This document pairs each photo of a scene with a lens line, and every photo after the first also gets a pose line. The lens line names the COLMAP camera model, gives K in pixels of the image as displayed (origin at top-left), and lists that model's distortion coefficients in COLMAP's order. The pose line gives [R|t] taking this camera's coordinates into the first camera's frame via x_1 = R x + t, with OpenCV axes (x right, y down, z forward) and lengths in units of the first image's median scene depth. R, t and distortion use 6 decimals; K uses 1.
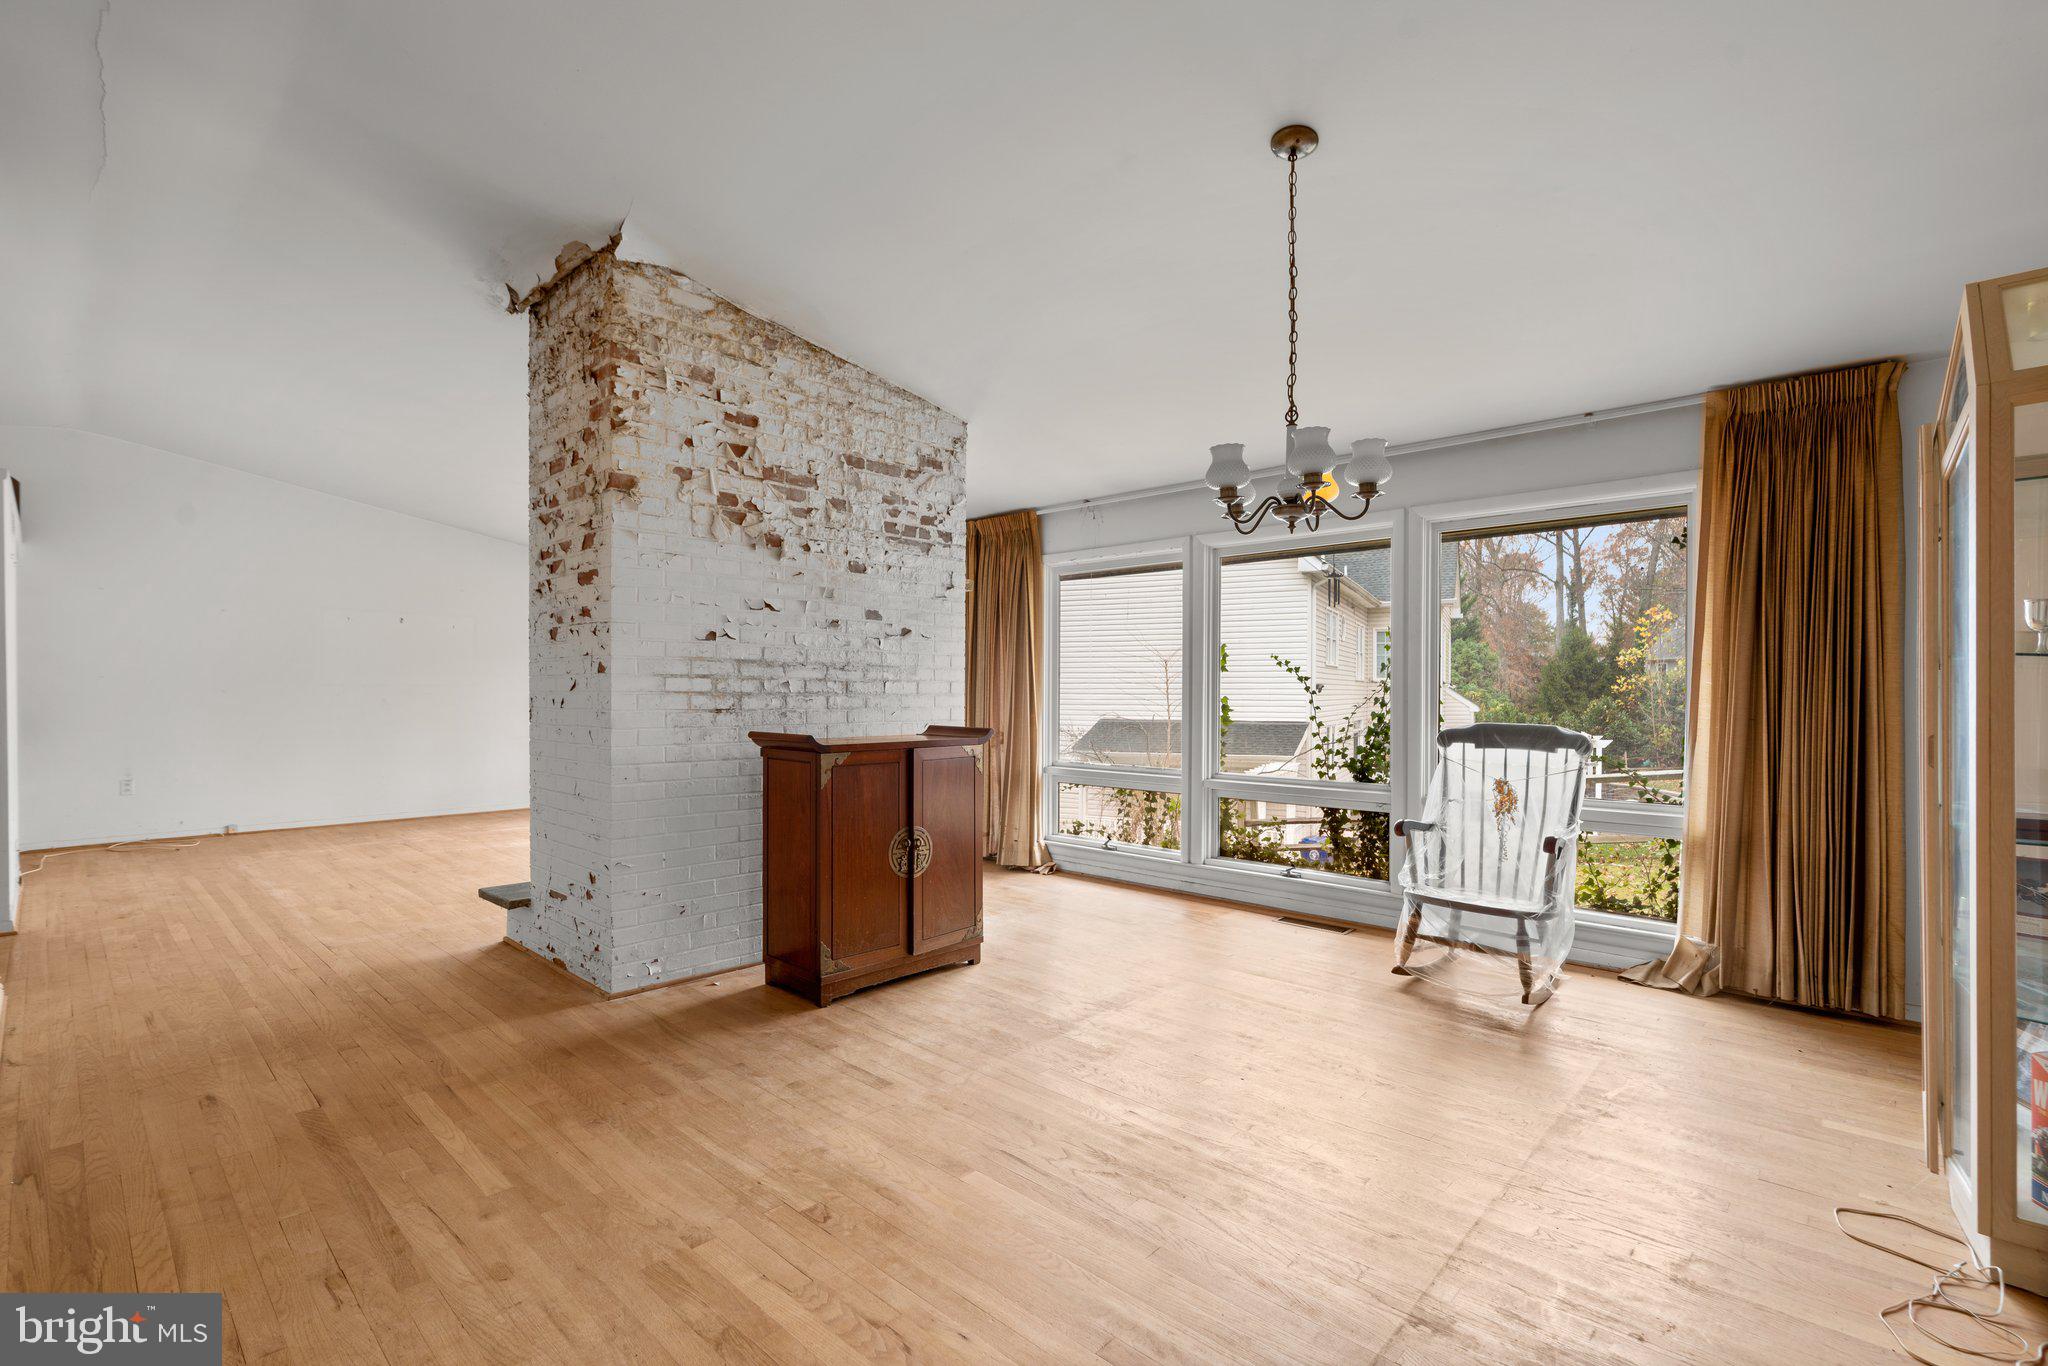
lens RADIAL K [[890.6, 0, 1078.9], [0, 890.6, 704.2], [0, 0, 1]] dist [-0.001905, 0.000105]
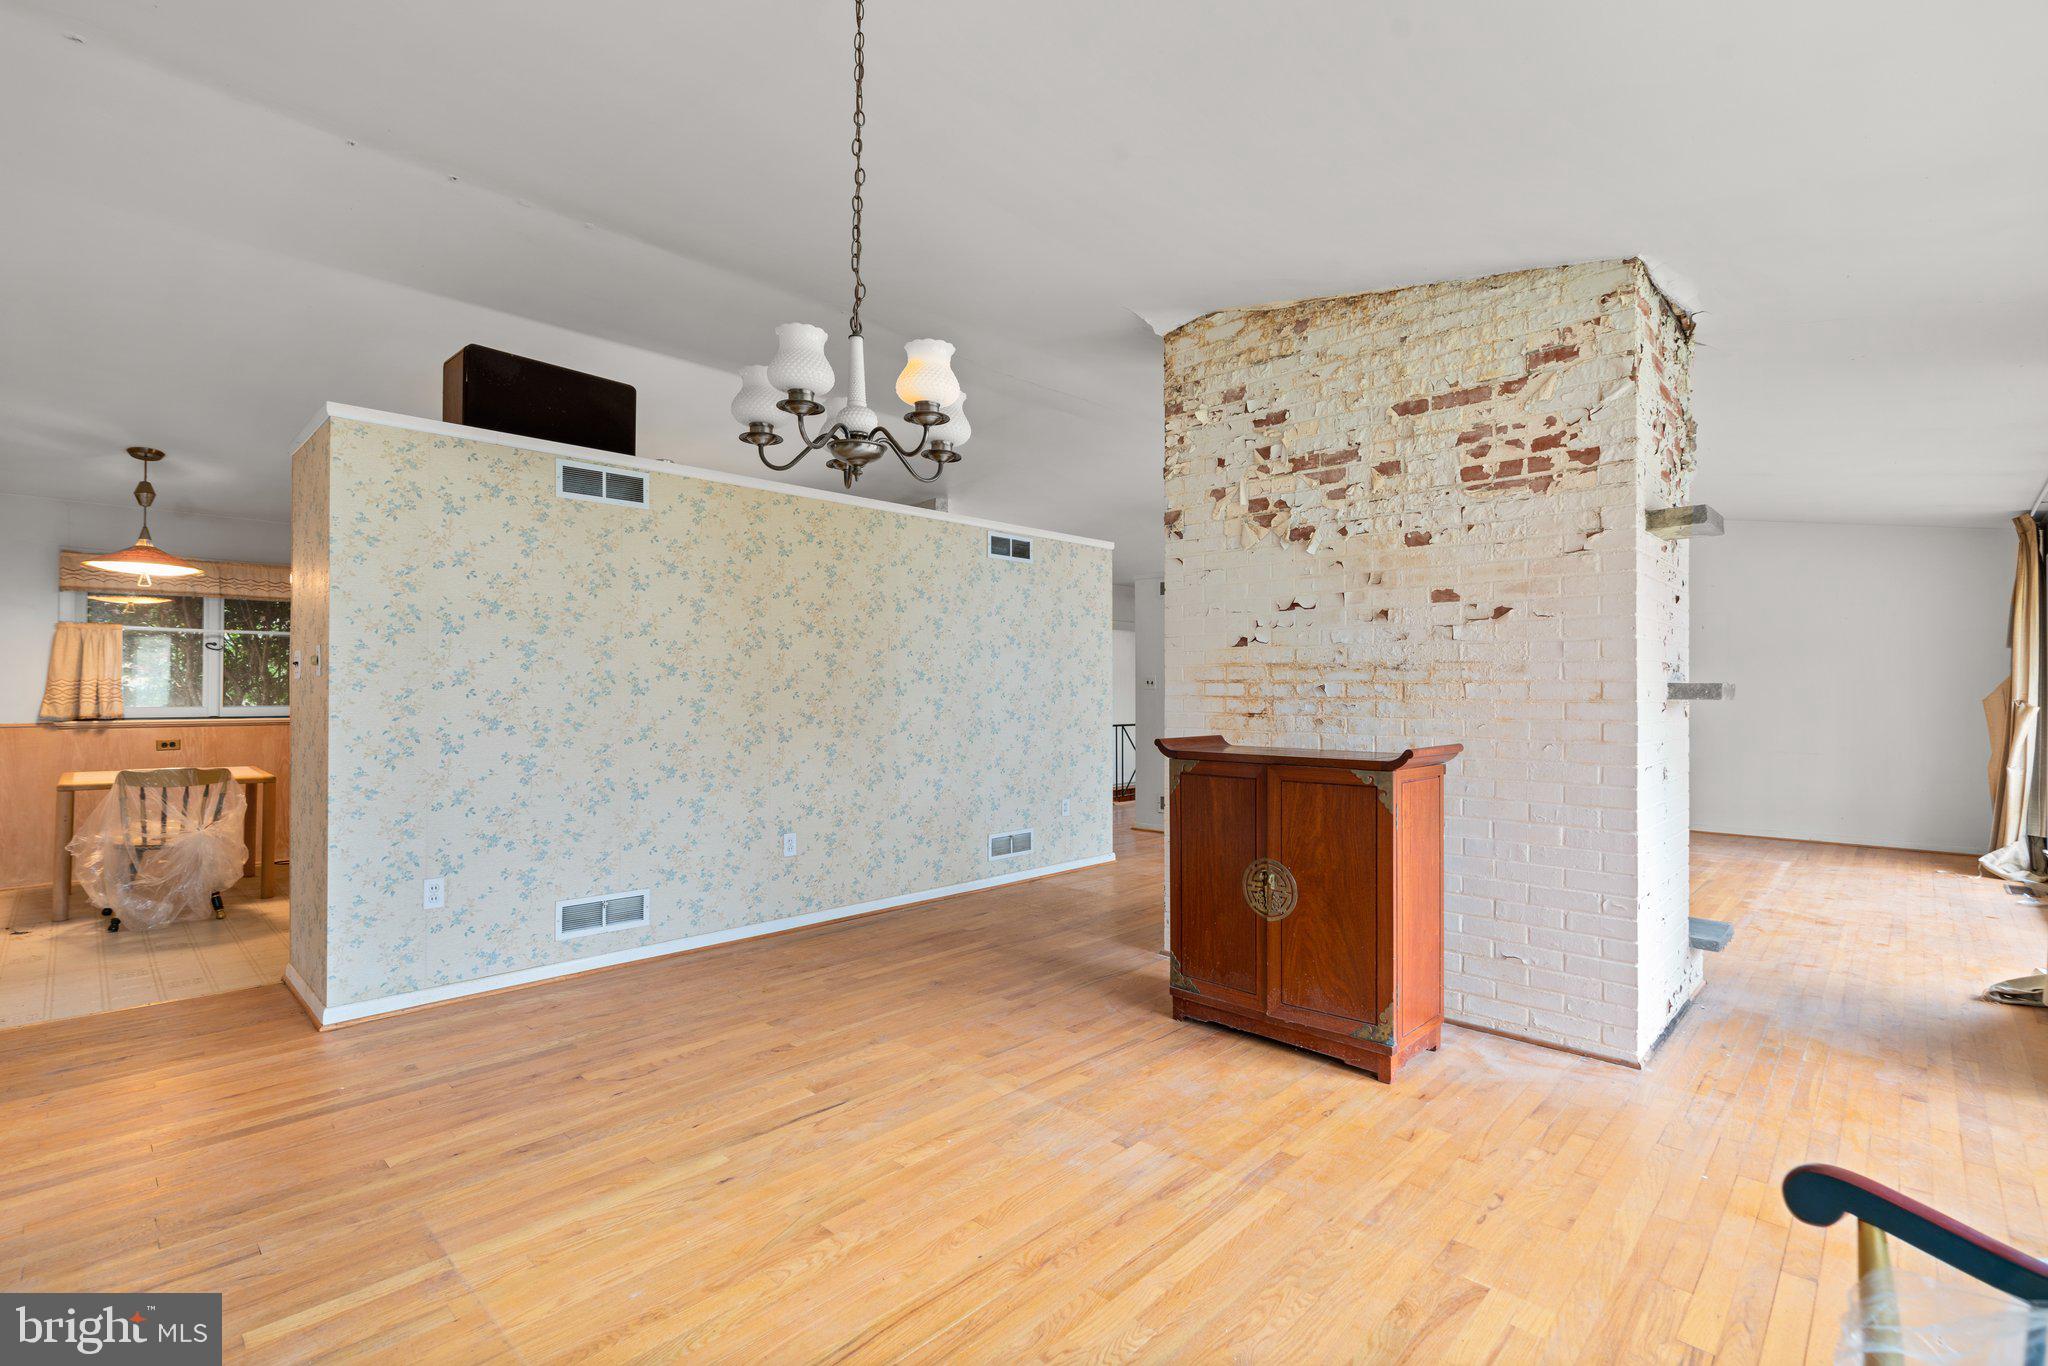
lens RADIAL K [[937.9, 0, 1028.3], [0, 937.9, 690.4], [0, 0, 1]] dist [-0.003143, 0.000710]
pose [[-0.029365, -0.007405, -0.999541, 0.655974], [-0.019691, 0.999783, -0.006828, -0.008044], [0.999375, 0.019482, -0.029504, 0.759066]]
